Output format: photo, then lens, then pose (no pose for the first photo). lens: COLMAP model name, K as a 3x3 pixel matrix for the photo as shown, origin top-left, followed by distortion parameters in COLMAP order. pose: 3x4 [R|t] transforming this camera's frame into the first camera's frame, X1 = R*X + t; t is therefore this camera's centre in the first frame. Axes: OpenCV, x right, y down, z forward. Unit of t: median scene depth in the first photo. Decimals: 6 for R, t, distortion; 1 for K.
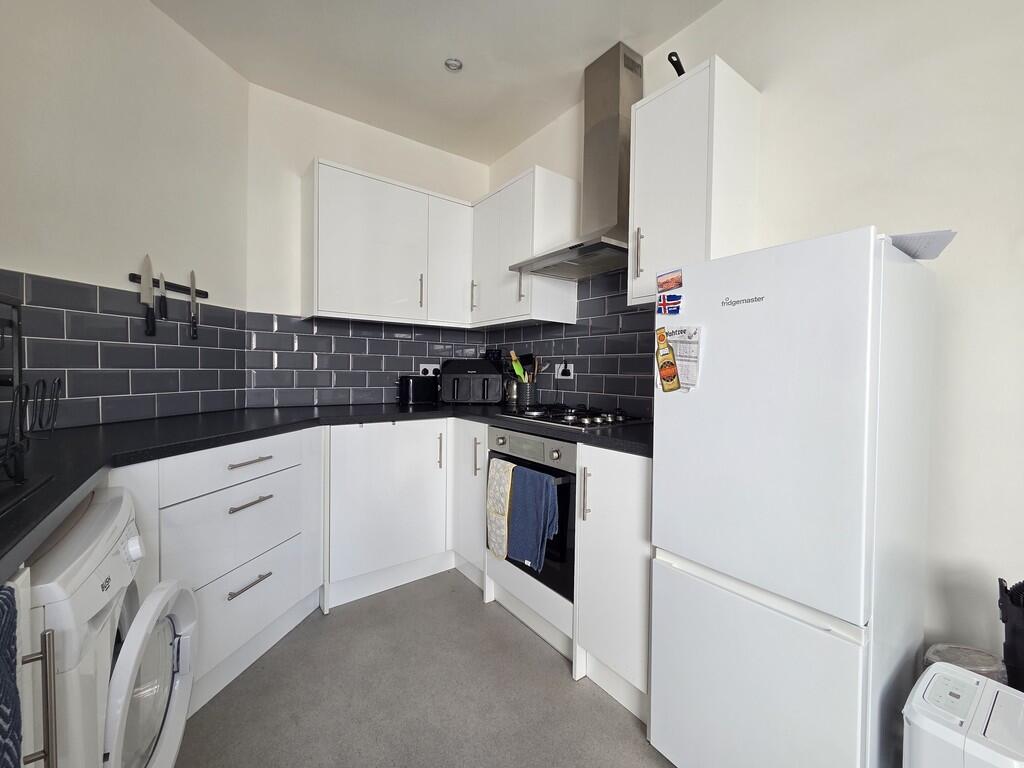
lens RADIAL K [[415.6, 0, 515.0], [0, 415.6, 382.0], [0, 0, 1]] dist [0.003372, 0.000234]
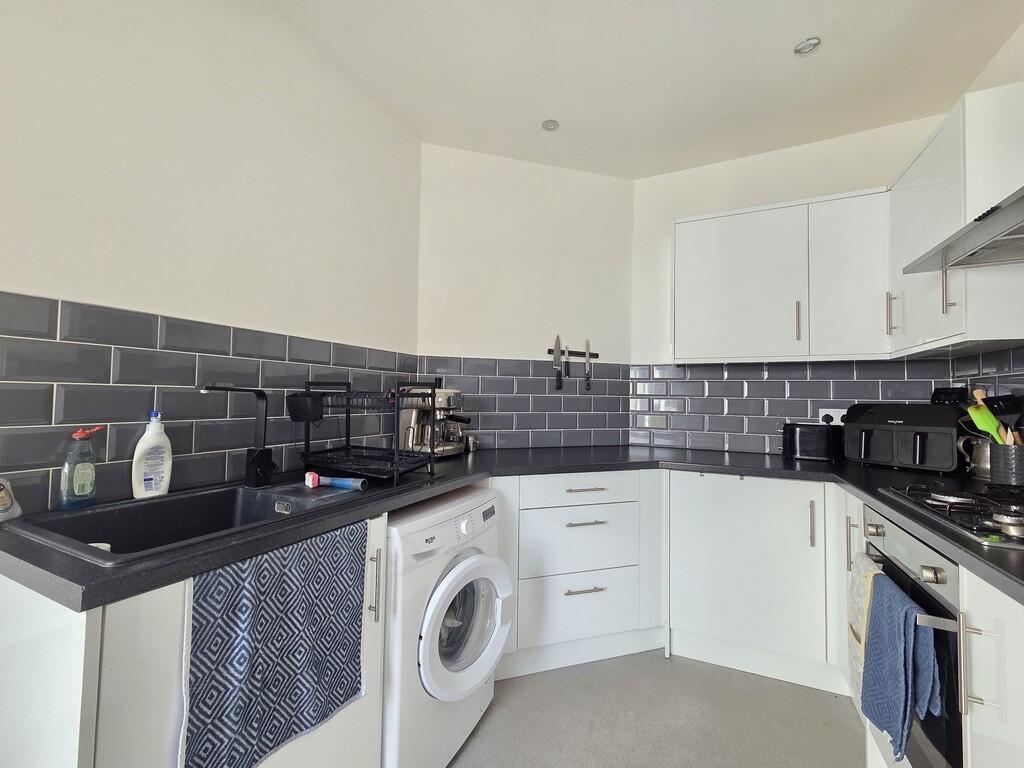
lens RADIAL K [[415.6, 0, 515.5], [0, 415.6, 386.3], [0, 0, 1]] dist [0.003372, 0.000234]
pose [[0.482097, -0.033854, -0.875464, 0.262215], [-0.035557, 0.997674, -0.058160, -0.026766], [0.875396, 0.059168, 0.479772, 0.145037]]
